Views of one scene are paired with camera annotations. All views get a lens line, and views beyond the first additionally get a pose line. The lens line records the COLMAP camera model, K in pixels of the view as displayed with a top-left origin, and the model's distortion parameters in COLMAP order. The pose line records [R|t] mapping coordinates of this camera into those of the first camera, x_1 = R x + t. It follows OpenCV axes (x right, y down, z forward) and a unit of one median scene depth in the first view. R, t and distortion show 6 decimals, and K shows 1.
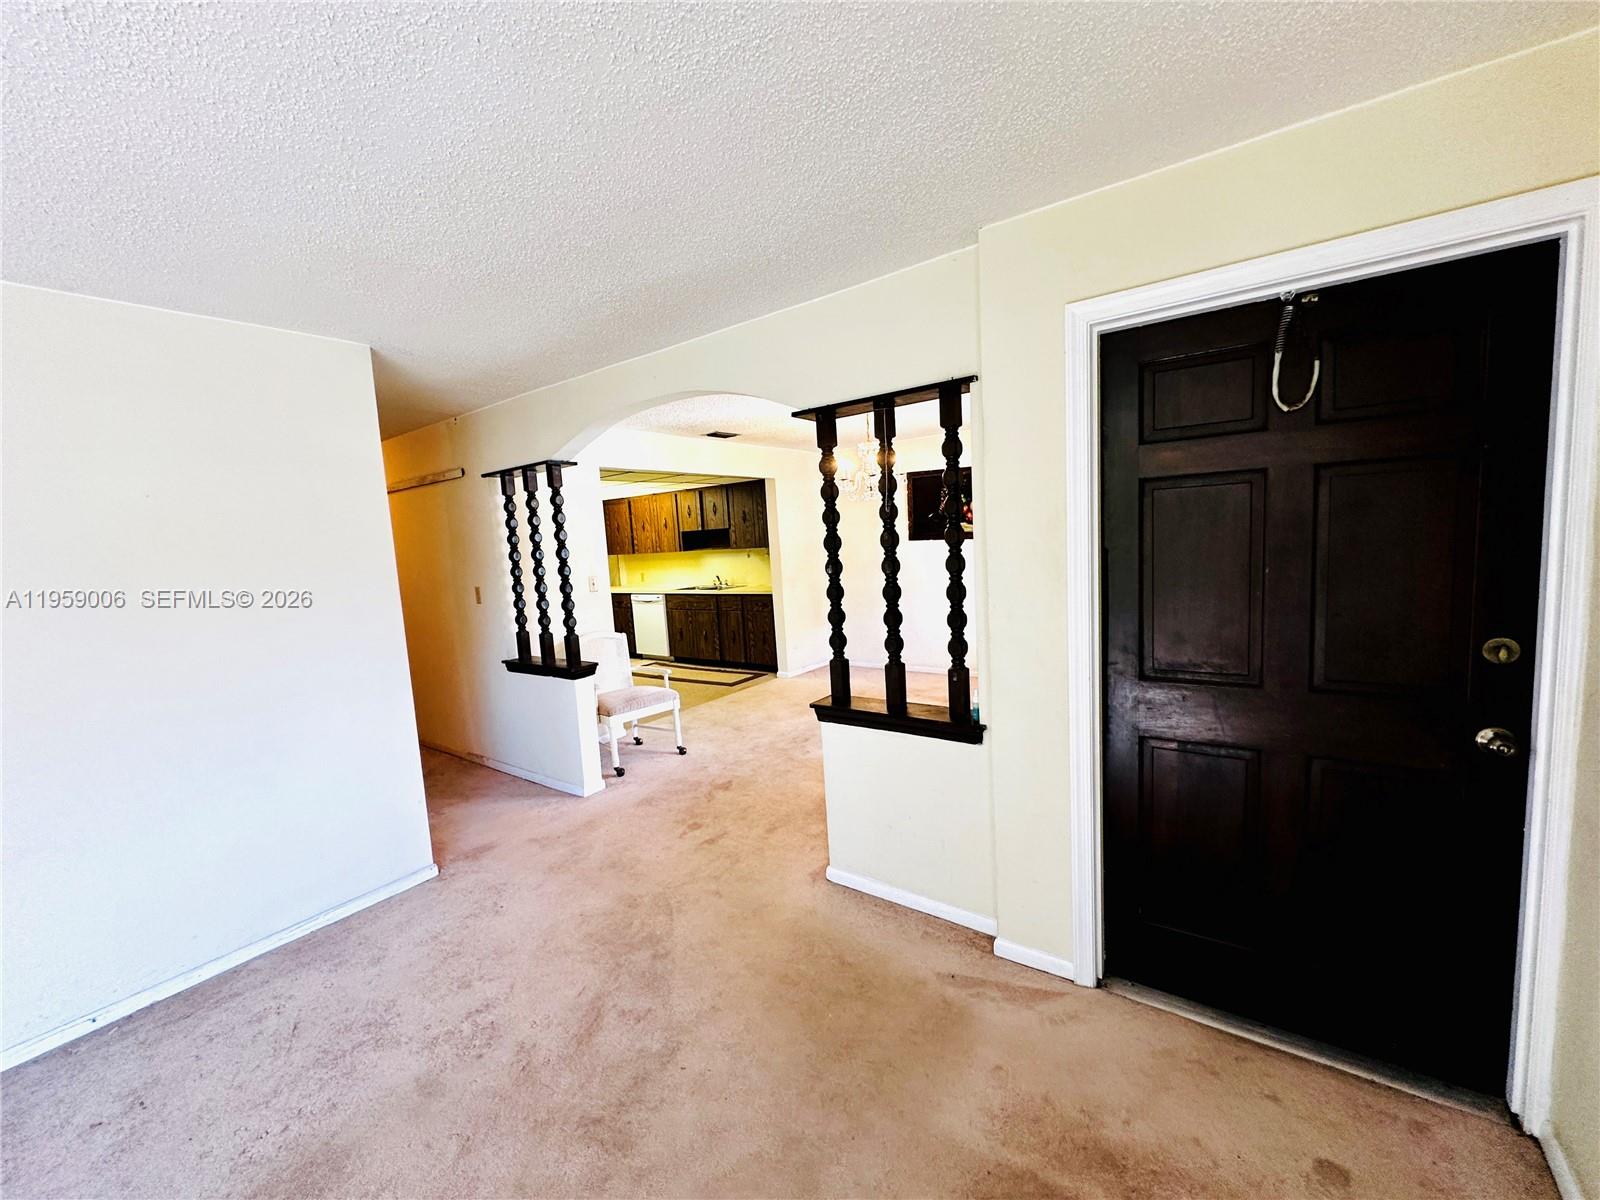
lens RADIAL K [[637.0, 0, 793.4], [0, 637.0, 600.0], [0, 0, 1]] dist [-0.001961, 0.000852]
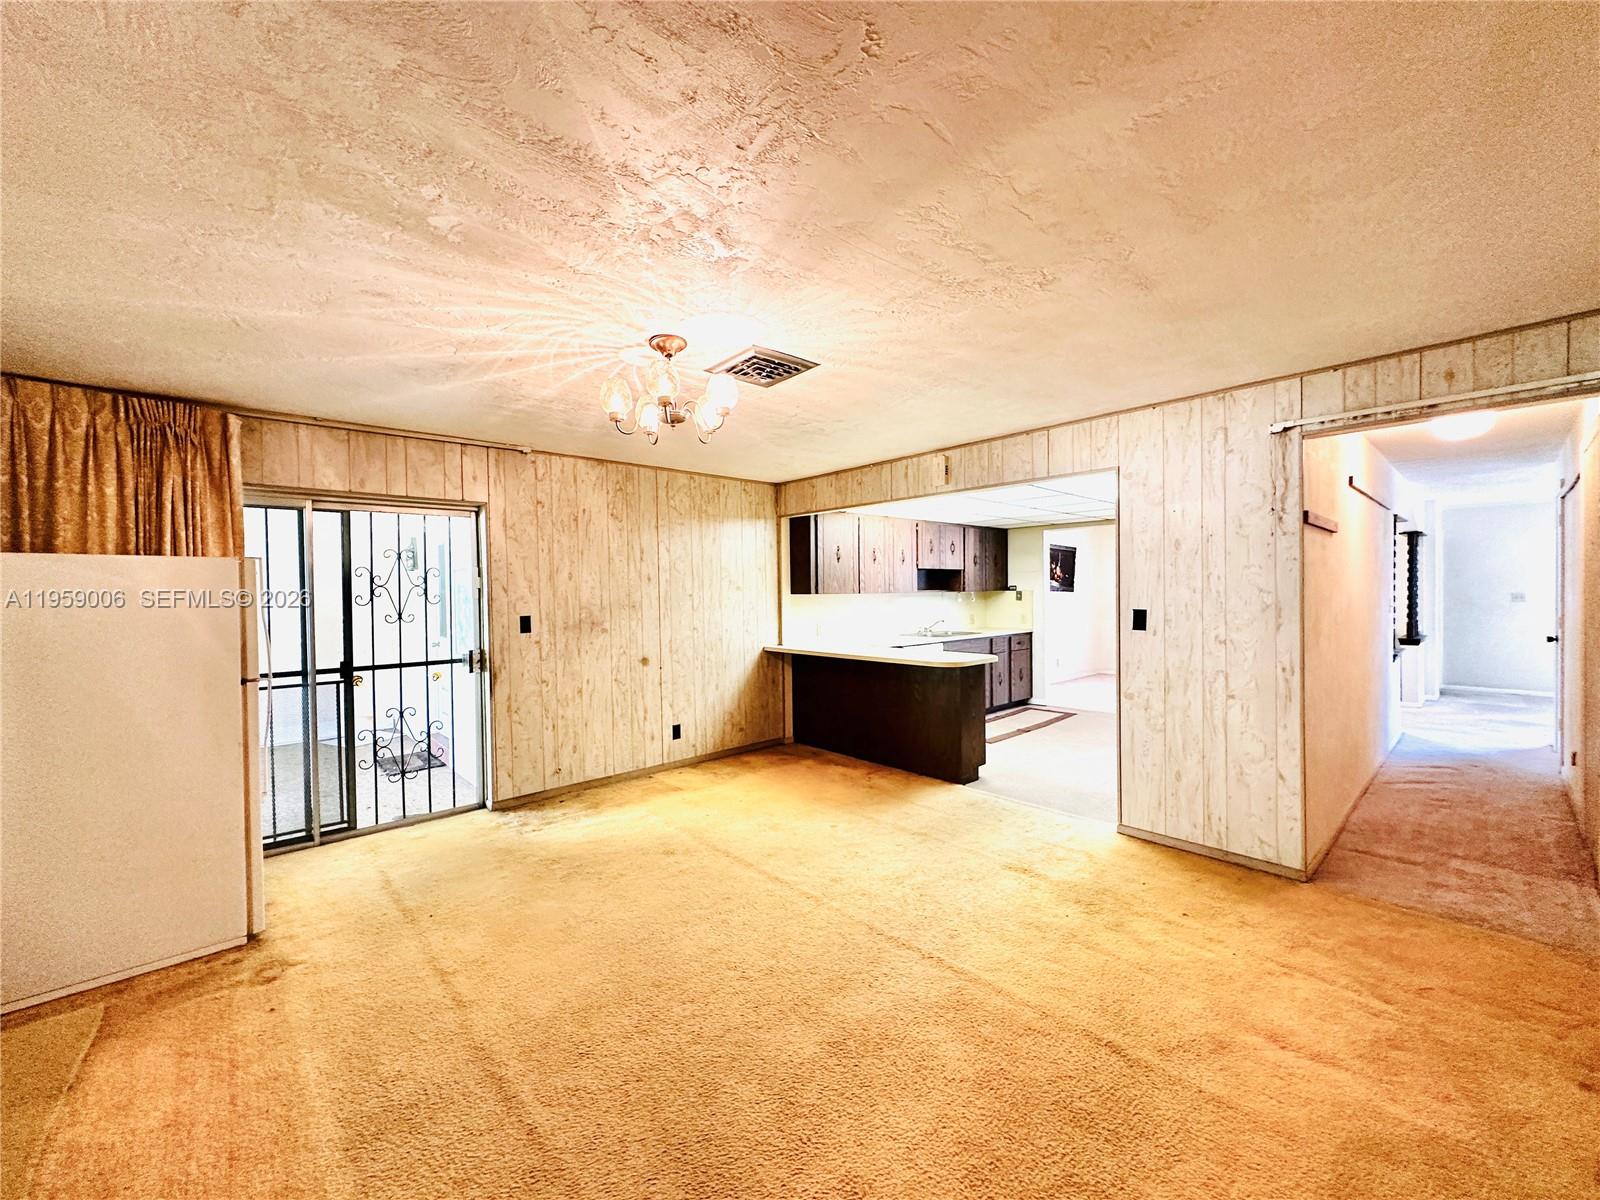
lens RADIAL K [[637.0, 0, 804.6], [0, 637.0, 604.2], [0, 0, 1]] dist [-0.001961, 0.000852]
pose [[0.182417, 0.035084, 0.982595, -1.037575], [0.097006, 0.993845, -0.053495, -0.031746], [-0.978424, 0.105076, 0.177891, 1.023797]]
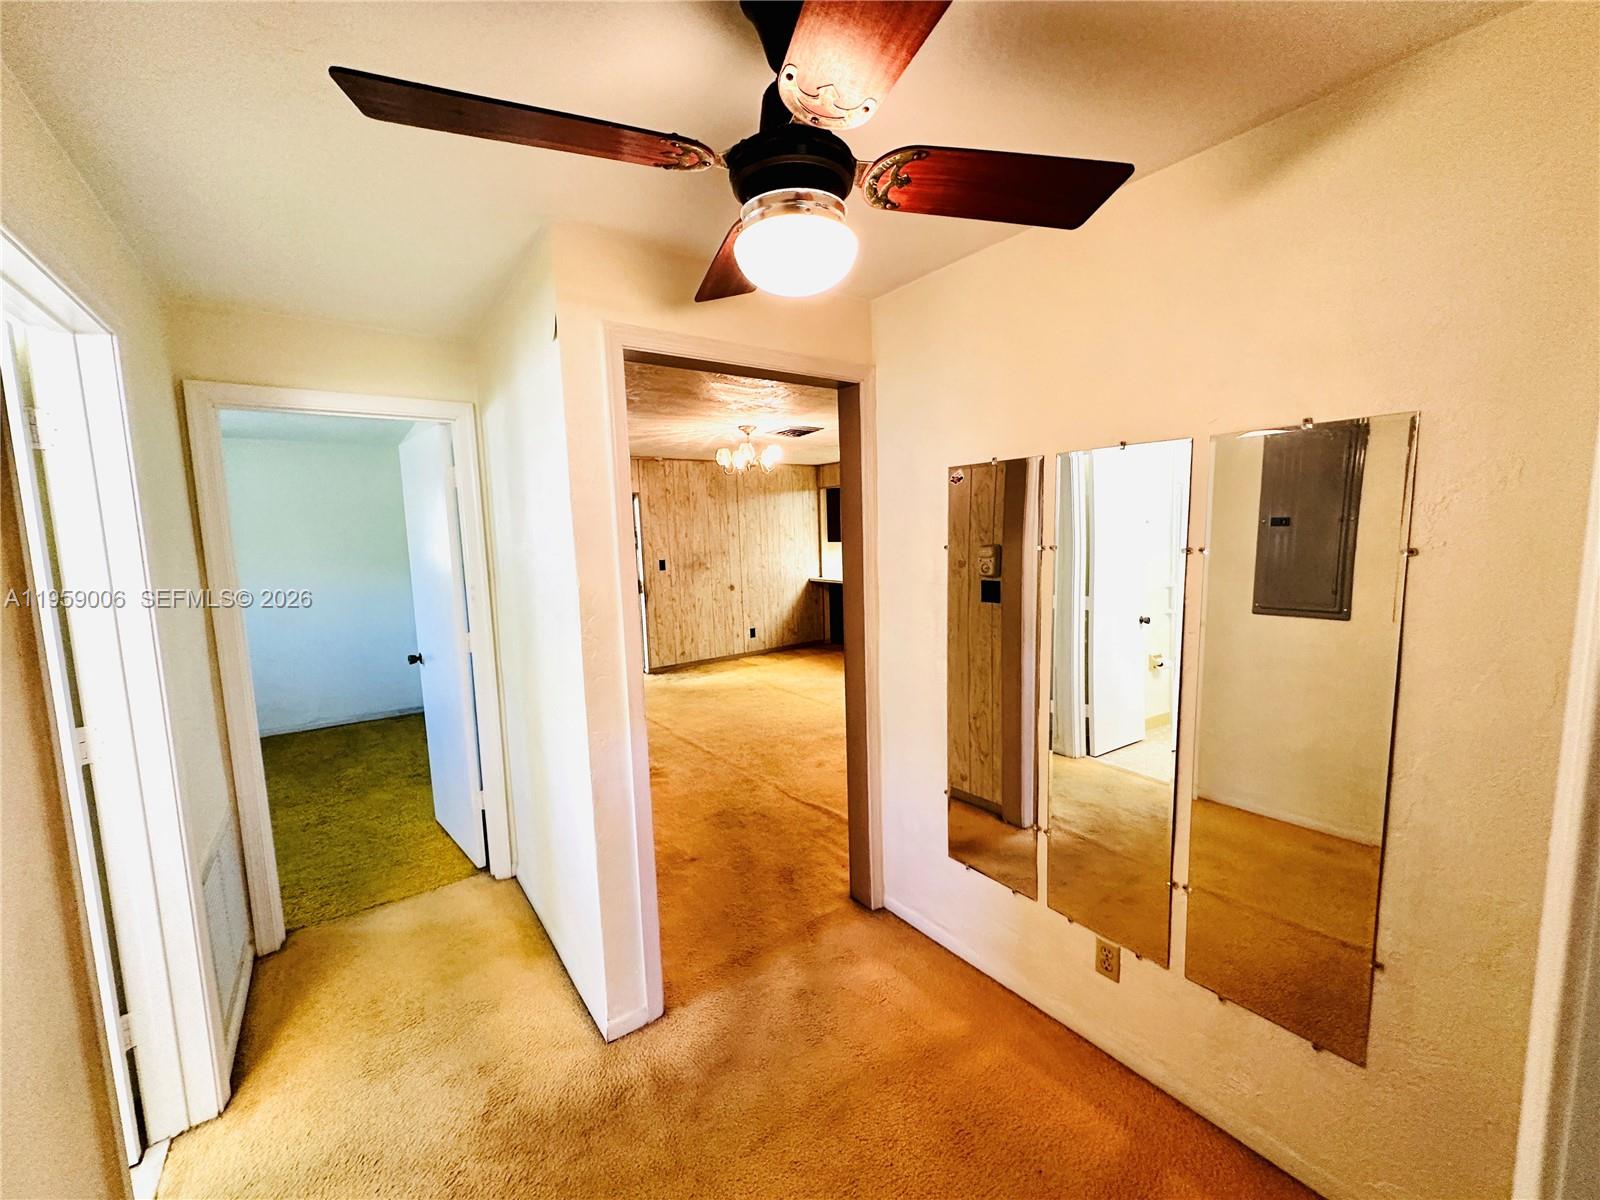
lens RADIAL K [[637.0, 0, 799.2], [0, 637.0, 600.4], [0, 0, 1]] dist [-0.001961, 0.000852]
pose [[0.292352, -0.057592, 0.954575, -1.358181], [0.105561, 0.994029, 0.027643, -0.021423], [-0.950467, 0.092684, 0.296686, 0.906133]]
